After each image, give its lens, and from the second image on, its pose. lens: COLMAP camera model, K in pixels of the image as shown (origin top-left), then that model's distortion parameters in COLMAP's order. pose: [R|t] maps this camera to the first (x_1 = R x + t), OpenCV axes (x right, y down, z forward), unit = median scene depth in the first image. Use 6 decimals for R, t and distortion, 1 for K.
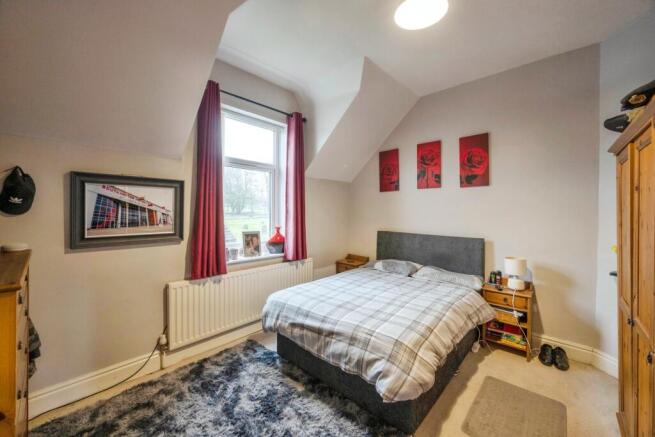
lens RADIAL K [[252.3, 0, 325.1], [0, 252.3, 206.2], [0, 0, 1]] dist [0.000747, 0.000044]
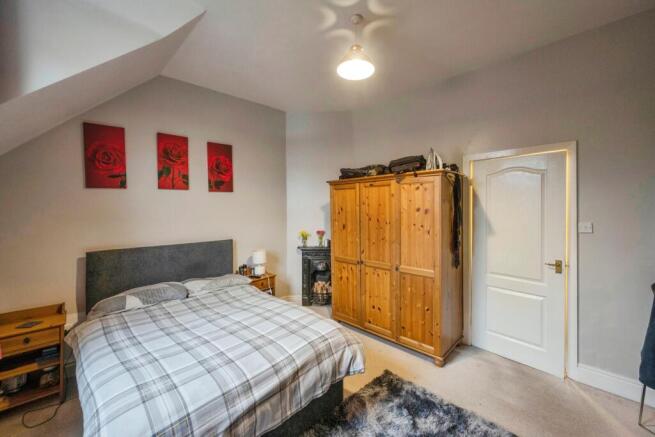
lens RADIAL K [[252.3, 0, 325.1], [0, 252.3, 206.2], [0, 0, 1]] dist [0.000747, 0.000044]
pose [[0.073161, 0.000638, 0.997320, -0.447633], [-0.003636, 0.999993, -0.000373, -0.018916], [-0.997314, -0.003599, 0.073163, 0.490934]]
